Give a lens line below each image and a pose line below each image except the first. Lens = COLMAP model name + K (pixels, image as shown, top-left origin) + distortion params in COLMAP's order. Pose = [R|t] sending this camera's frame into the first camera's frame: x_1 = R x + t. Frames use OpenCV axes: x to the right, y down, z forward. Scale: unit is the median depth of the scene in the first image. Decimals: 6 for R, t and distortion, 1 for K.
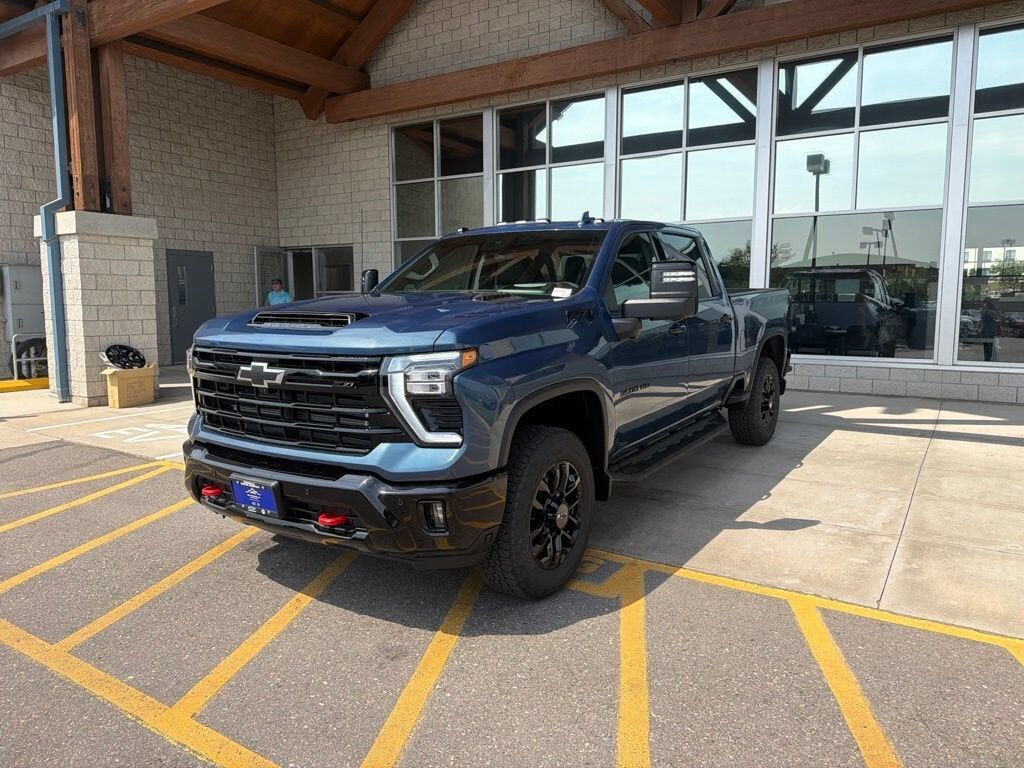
lens RADIAL K [[719.2, 0, 513.9], [0, 719.2, 380.9], [0, 0, 1]] dist [0.019675, -0.028334]
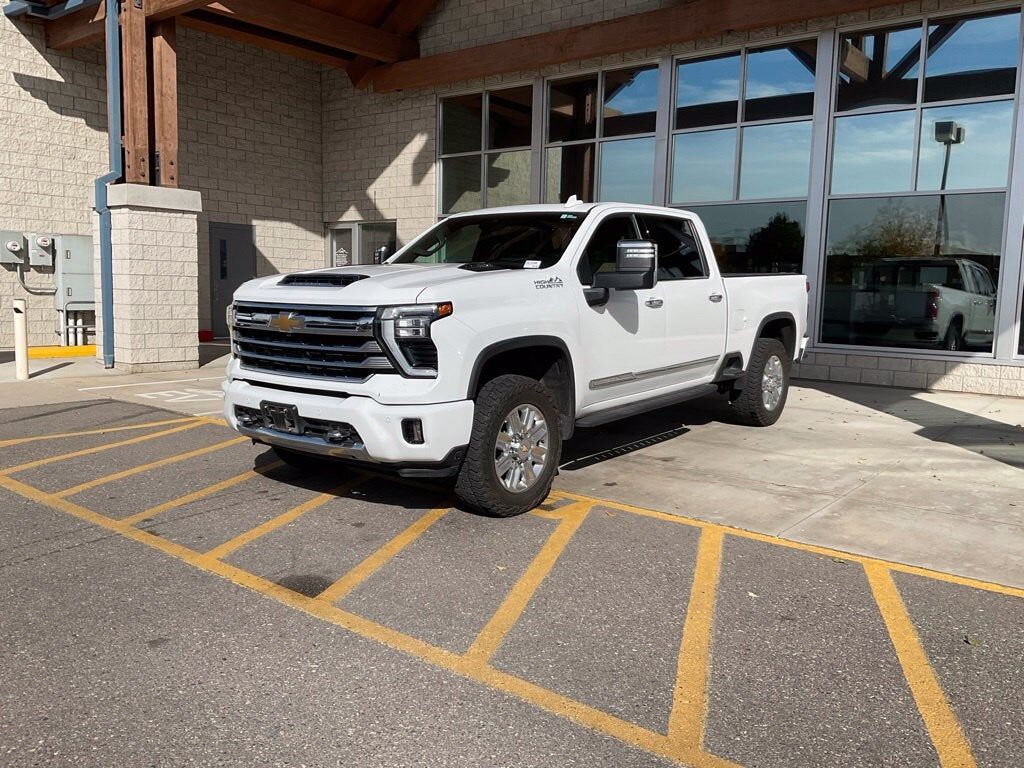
lens RADIAL K [[848.5, 0, 507.3], [0, 848.5, 386.1], [0, 0, 1]] dist [0.024409, -0.055398]
pose [[0.993747, 0.036426, -0.105547, 0.071012], [-0.035979, 0.999334, 0.006132, 0.026651], [0.105700, -0.002296, 0.994395, -0.149668]]
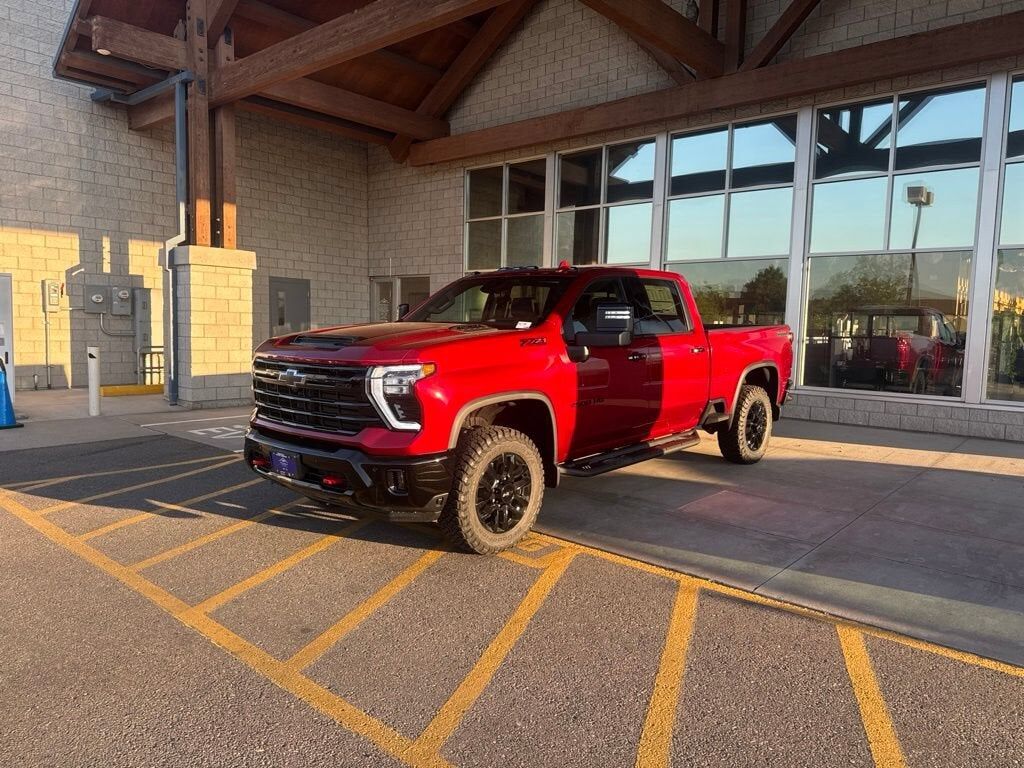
lens RADIAL K [[719.2, 0, 510.0], [0, 719.2, 386.3], [0, 0, 1]] dist [0.019675, -0.028334]
pose [[0.988756, 0.036401, -0.145043, 0.092525], [-0.040487, 0.998859, -0.025319, 0.005901], [0.143956, 0.030906, 0.989101, -0.093485]]
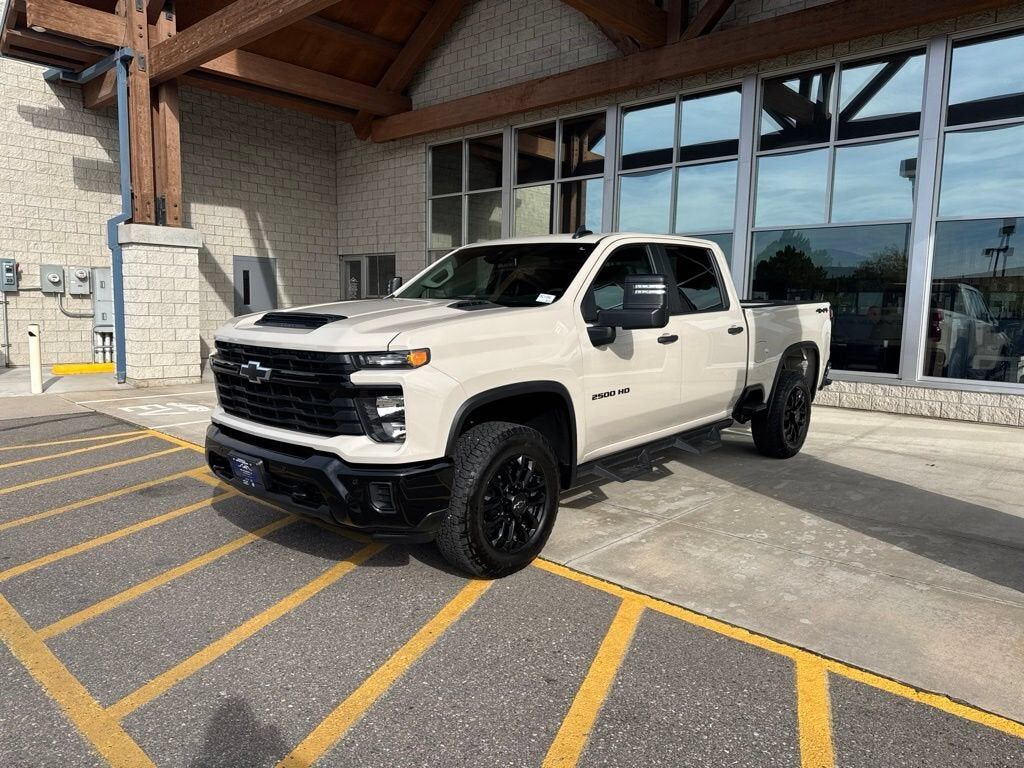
lens RADIAL K [[719.2, 0, 511.3], [0, 719.2, 387.7], [0, 0, 1]] dist [0.019675, -0.028334]
pose [[0.984445, 0.040196, -0.171032, 0.212866], [-0.040226, 0.999185, 0.003292, 0.006444], [0.171025, 0.003639, 0.985260, -0.067099]]
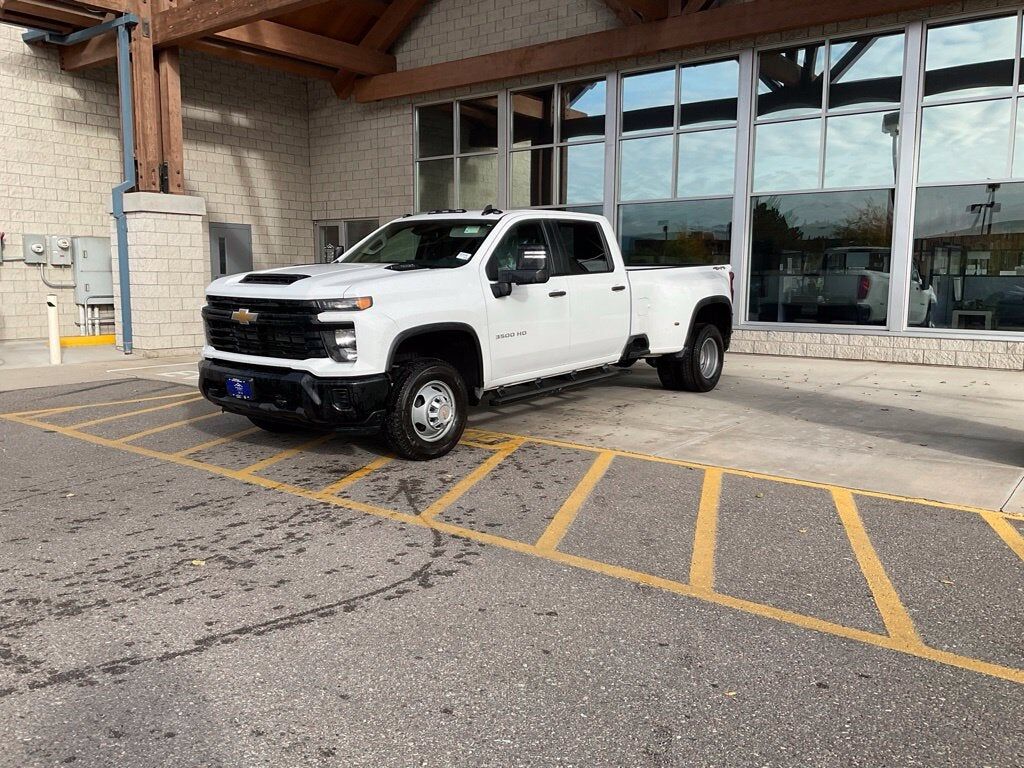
lens RADIAL K [[848.5, 0, 506.3], [0, 848.5, 387.7], [0, 0, 1]] dist [0.024409, -0.055398]
pose [[0.995294, 0.019510, -0.094921, 0.122927], [-0.017685, 0.999643, 0.020040, 0.045020], [0.095278, -0.018267, 0.995283, -0.322319]]
